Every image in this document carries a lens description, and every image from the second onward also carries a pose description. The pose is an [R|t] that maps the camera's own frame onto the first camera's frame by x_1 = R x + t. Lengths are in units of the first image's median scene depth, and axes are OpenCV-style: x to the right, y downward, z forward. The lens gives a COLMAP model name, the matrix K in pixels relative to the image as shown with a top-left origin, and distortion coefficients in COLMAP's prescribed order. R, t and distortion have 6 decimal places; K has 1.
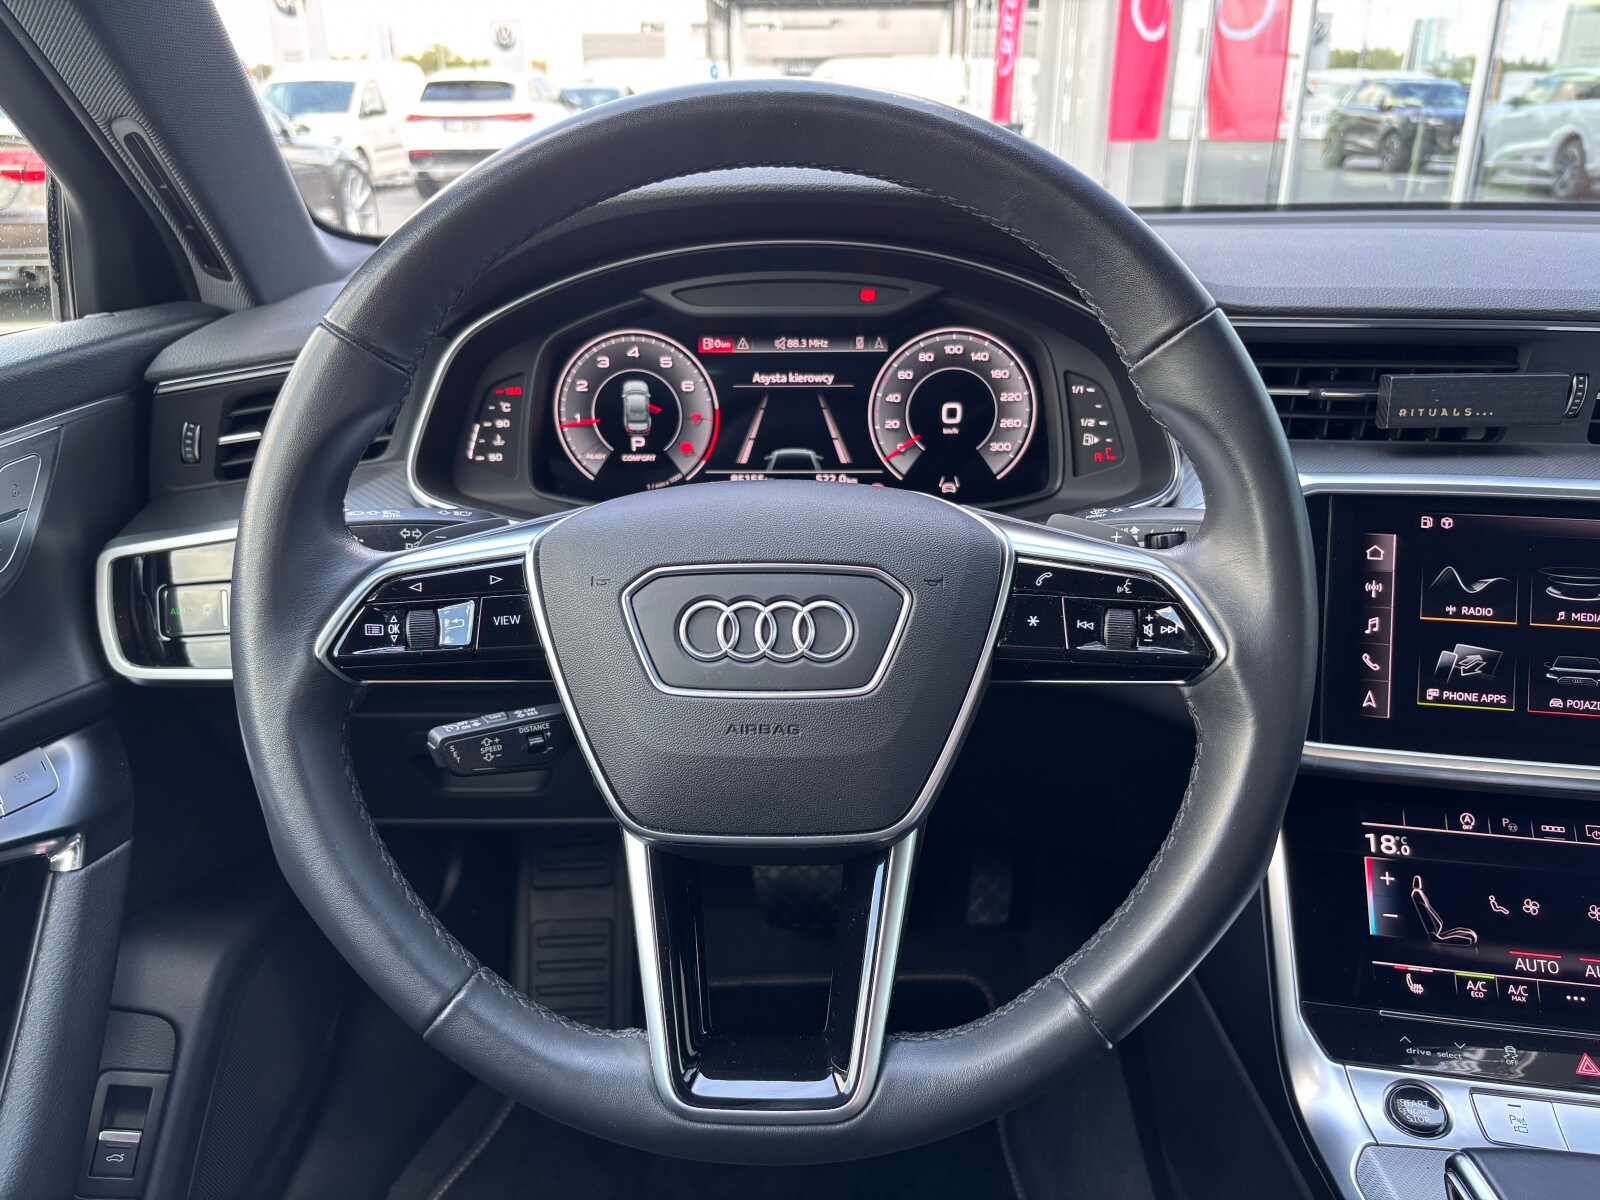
lens RADIAL K [[1222.9, 0, 787.7], [0, 1222.9, 600.7], [0, 0, 1]] dist [0.030837, -0.041457]
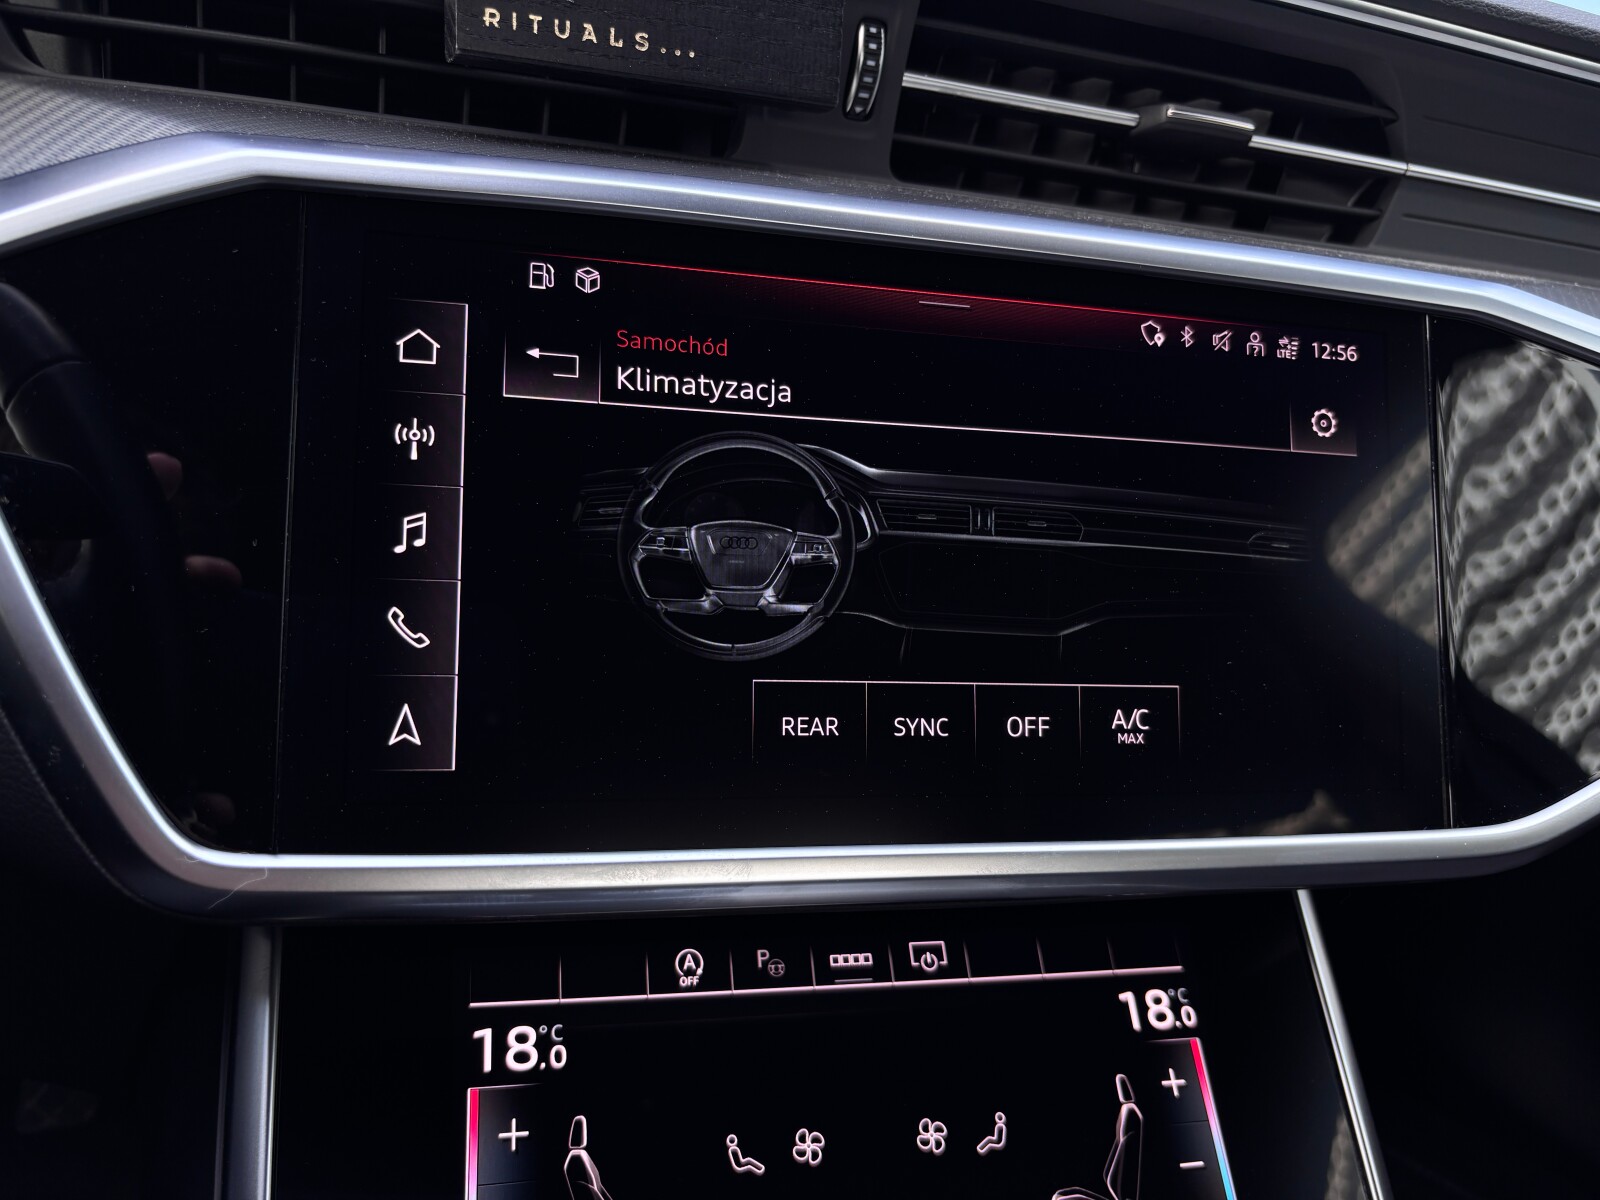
lens RADIAL K [[1222.9, 0, 799.6], [0, 1222.9, 607.9], [0, 0, 1]] dist [0.030837, -0.041457]
pose [[0.900276, -0.030070, 0.434281, 0.390867], [0.029586, 0.999531, 0.007876, 0.041570], [-0.434314, 0.005758, 0.900743, 0.561555]]
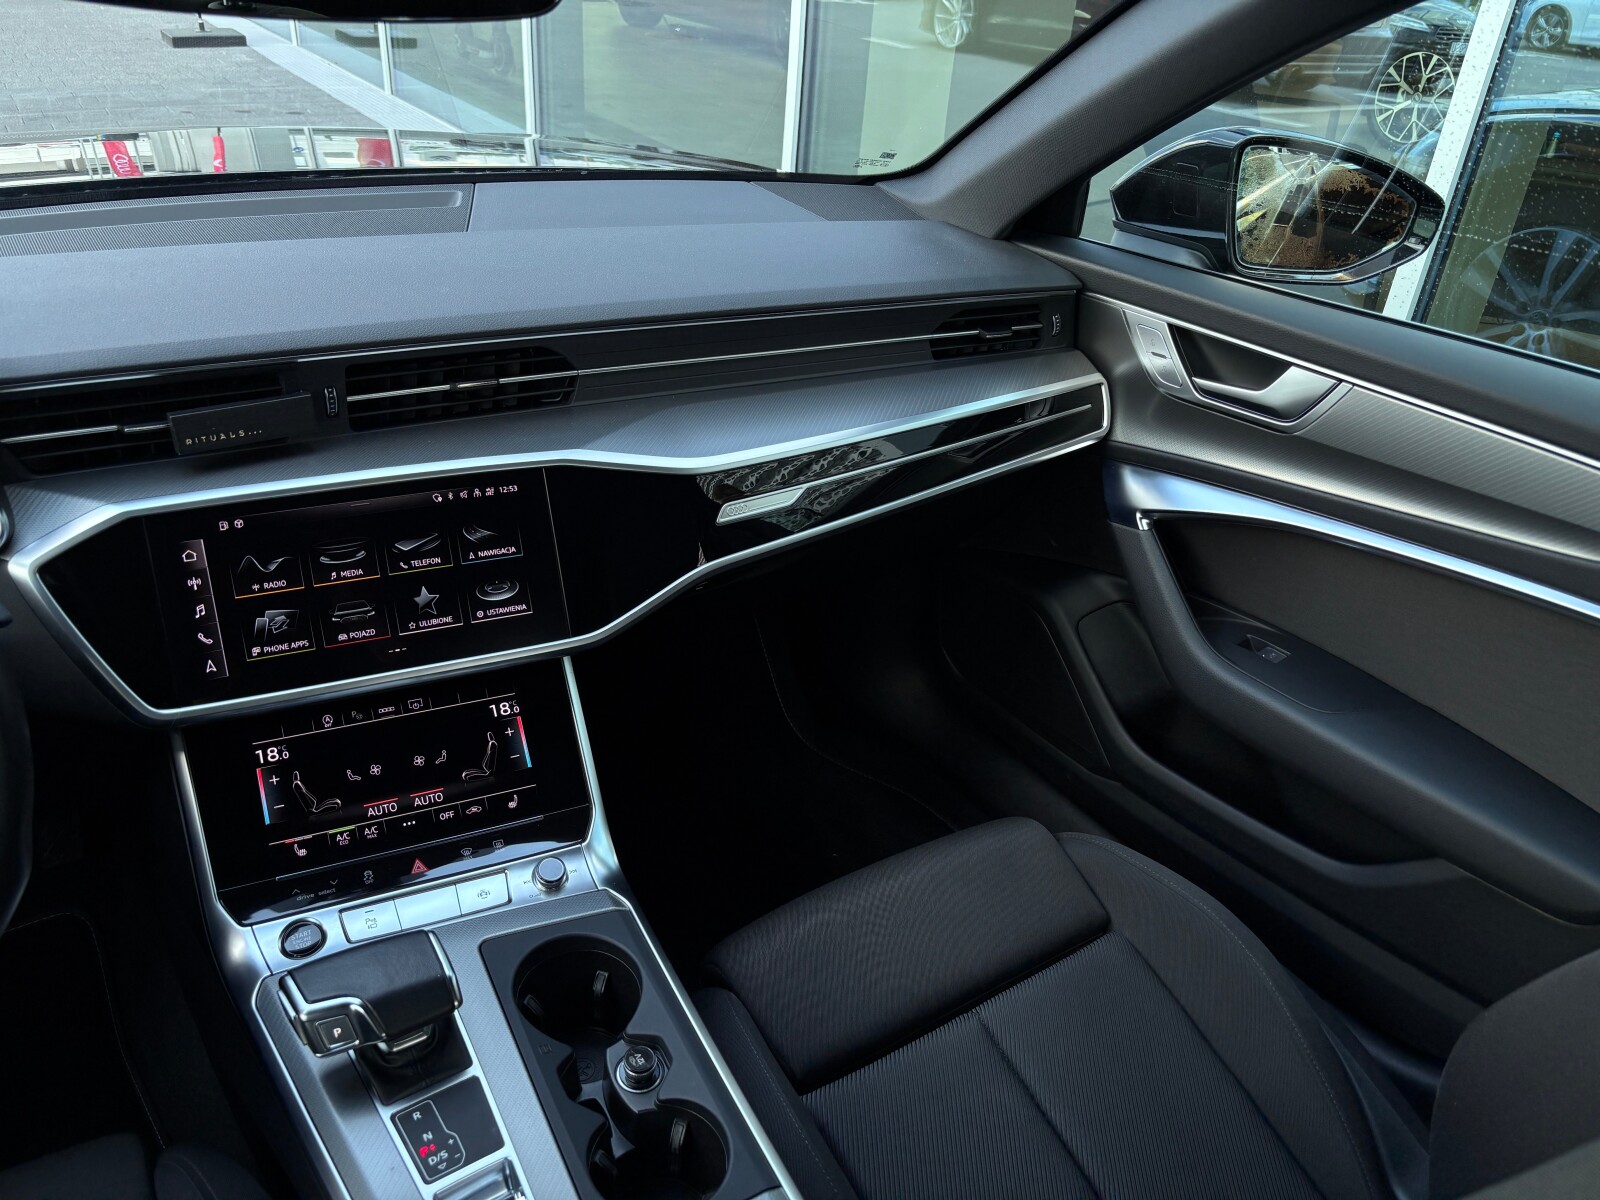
lens RADIAL K [[1222.9, 0, 793.4], [0, 1222.9, 610.9], [0, 0, 1]] dist [0.030837, -0.041457]
pose [[0.811330, -0.246266, 0.530186, 0.275303], [0.151394, 0.964511, 0.216332, -0.157231], [-0.564645, -0.095250, 0.819819, -0.408274]]
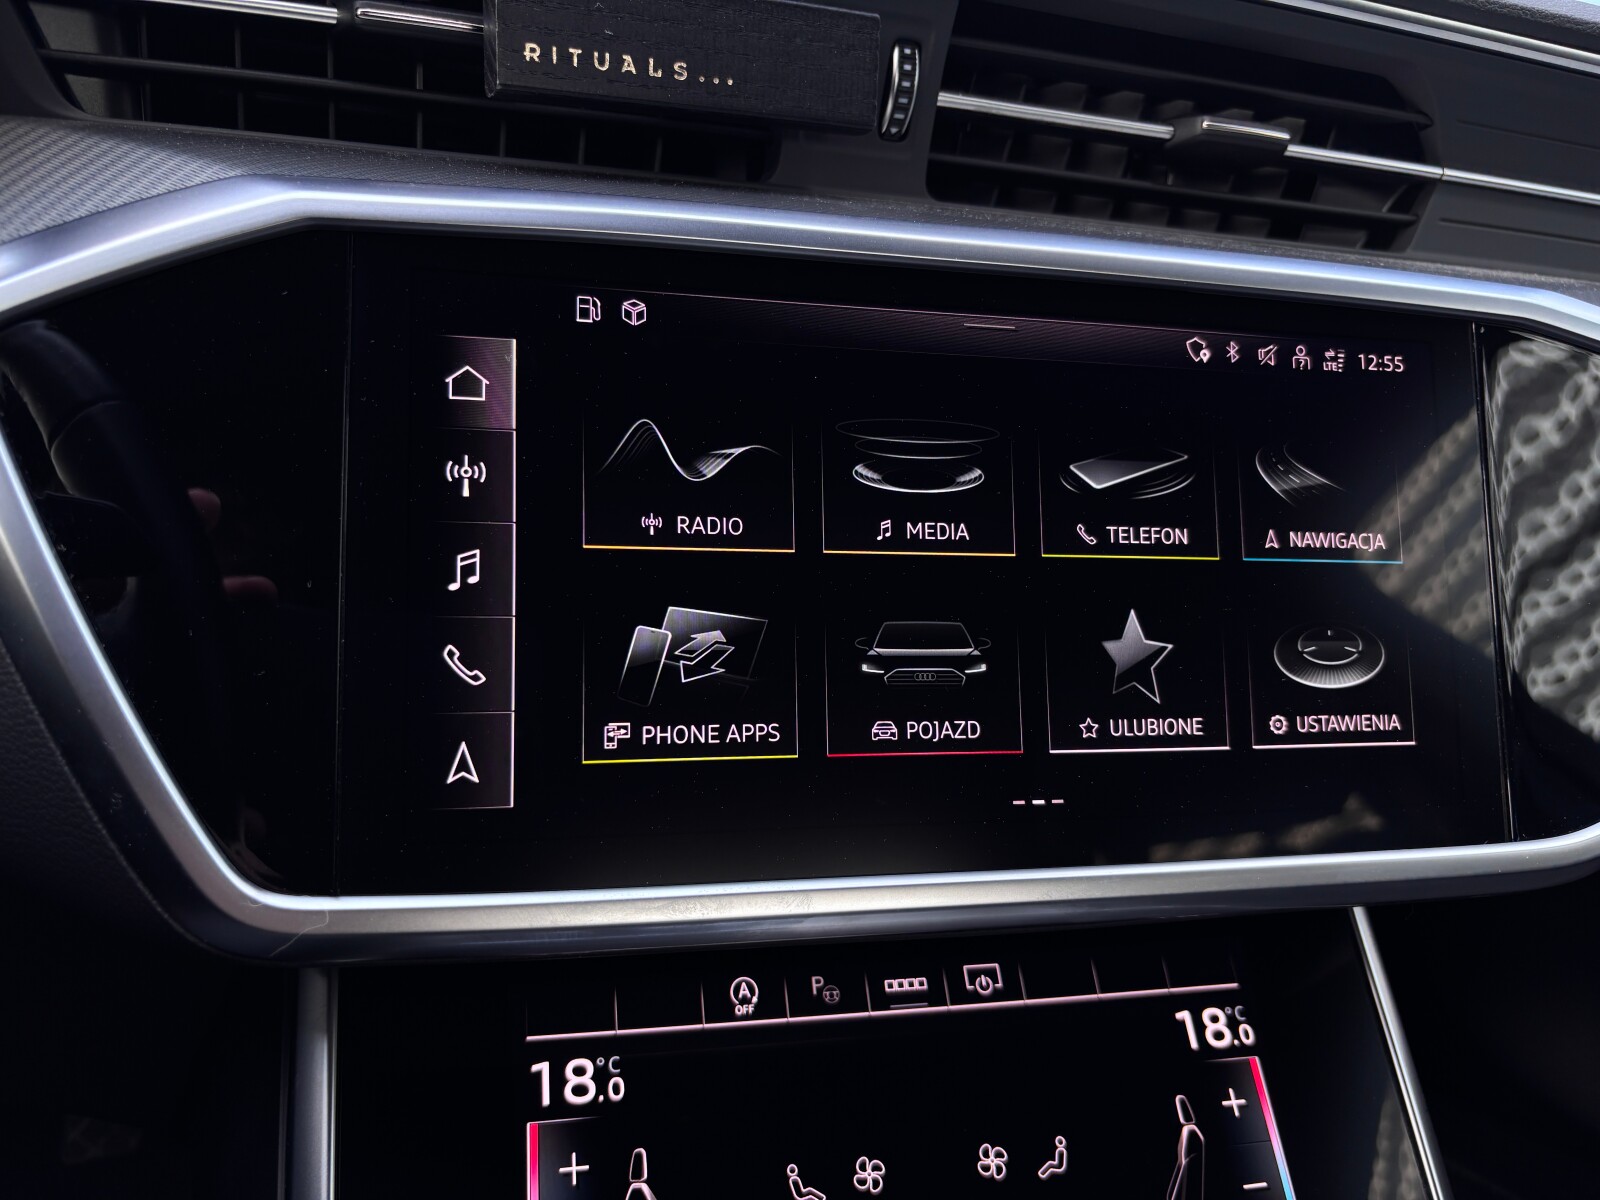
lens RADIAL K [[1222.9, 0, 806.1], [0, 1222.9, 605.9], [0, 0, 1]] dist [0.030837, -0.041457]
pose [[0.903616, -0.046733, 0.425786, 0.382143], [0.051050, 0.998695, 0.001273, 0.034166], [-0.425290, 0.020586, 0.904823, 0.567665]]
